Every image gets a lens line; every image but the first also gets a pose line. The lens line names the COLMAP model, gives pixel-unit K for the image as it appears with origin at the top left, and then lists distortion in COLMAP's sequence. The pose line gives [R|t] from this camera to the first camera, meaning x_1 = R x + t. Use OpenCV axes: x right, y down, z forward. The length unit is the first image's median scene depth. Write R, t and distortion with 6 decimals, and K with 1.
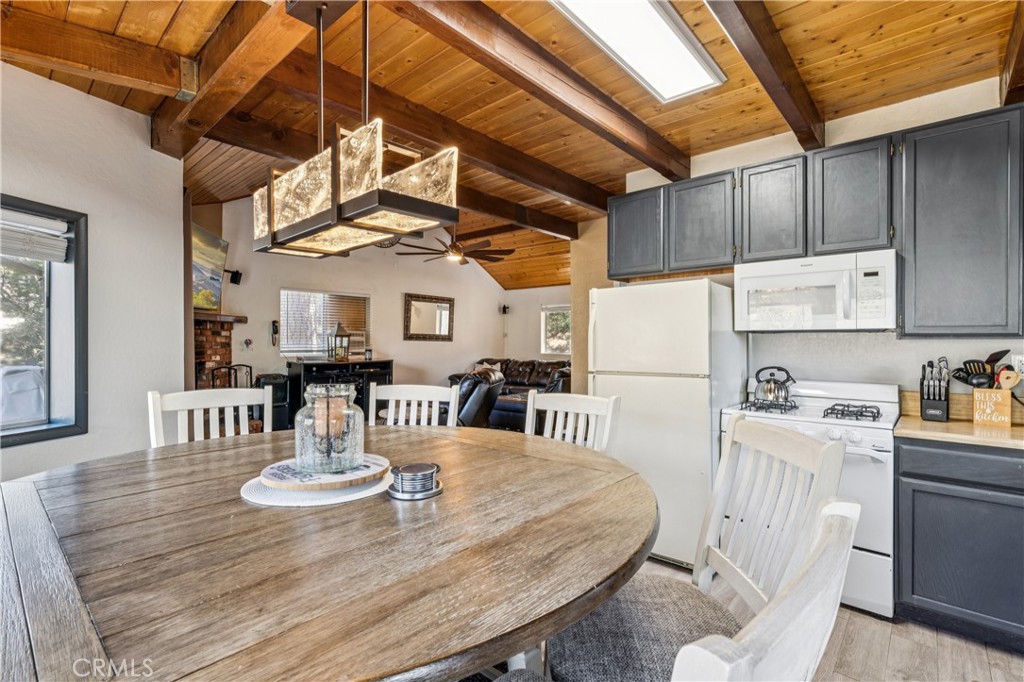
lens RADIAL K [[470.5, 0, 512.0], [0, 470.5, 341.0], [0, 0, 1]] dist [0.000380, 0.000020]
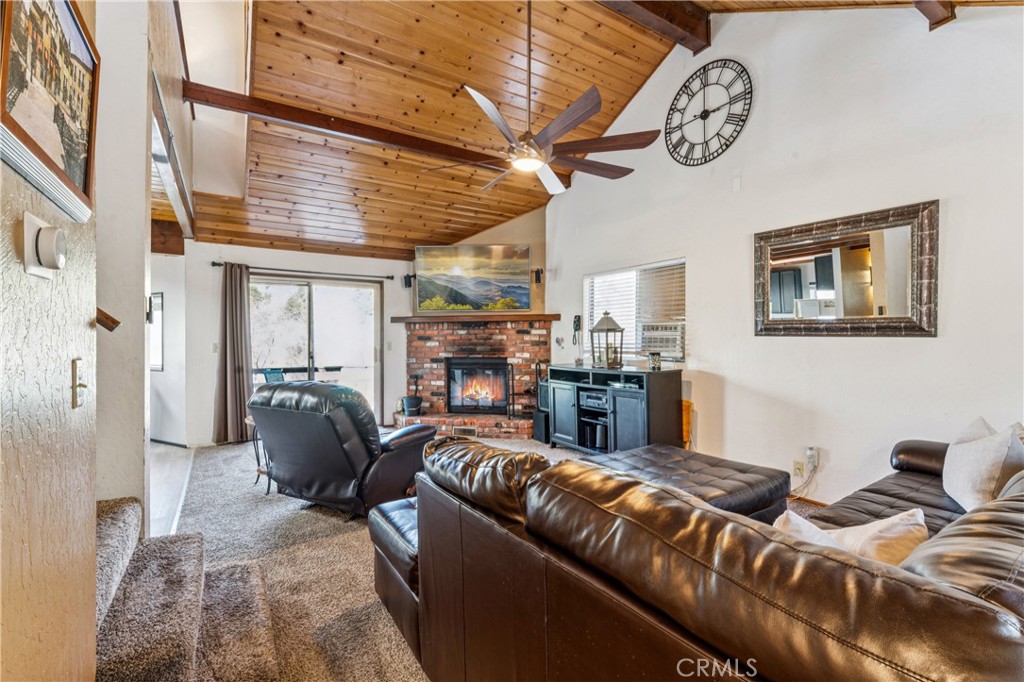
lens RADIAL K [[456.7, 0, 512.0], [0, 456.7, 341.0], [0, 0, 1]] dist [0.000353, -0.000009]
pose [[-0.274278, -0.000776, -0.961650, 0.293483], [0.001641, 0.999998, -0.001275, 0.004091], [0.961649, -0.001928, -0.274276, 0.978749]]
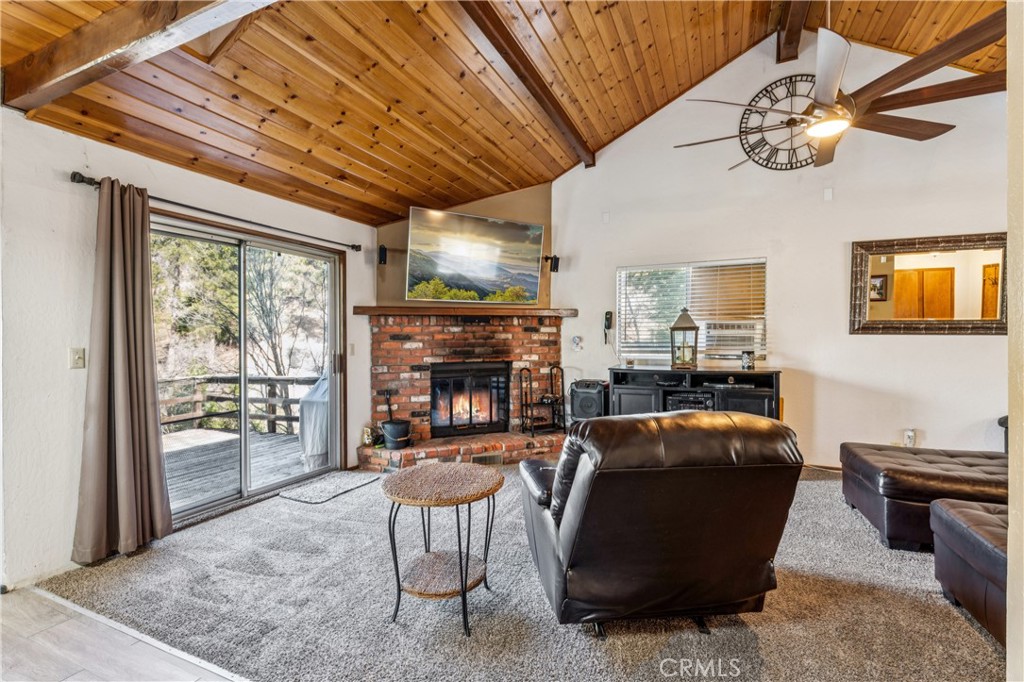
lens RADIAL K [[464.3, 0, 512.0], [0, 464.3, 341.0], [0, 0, 1]] dist [-0.001902, -0.000145]
pose [[0.302838, -0.000059, -0.953042, 0.153327], [0.007715, 0.999967, 0.002390, 0.001975], [0.953011, -0.008076, 0.302829, 0.543092]]
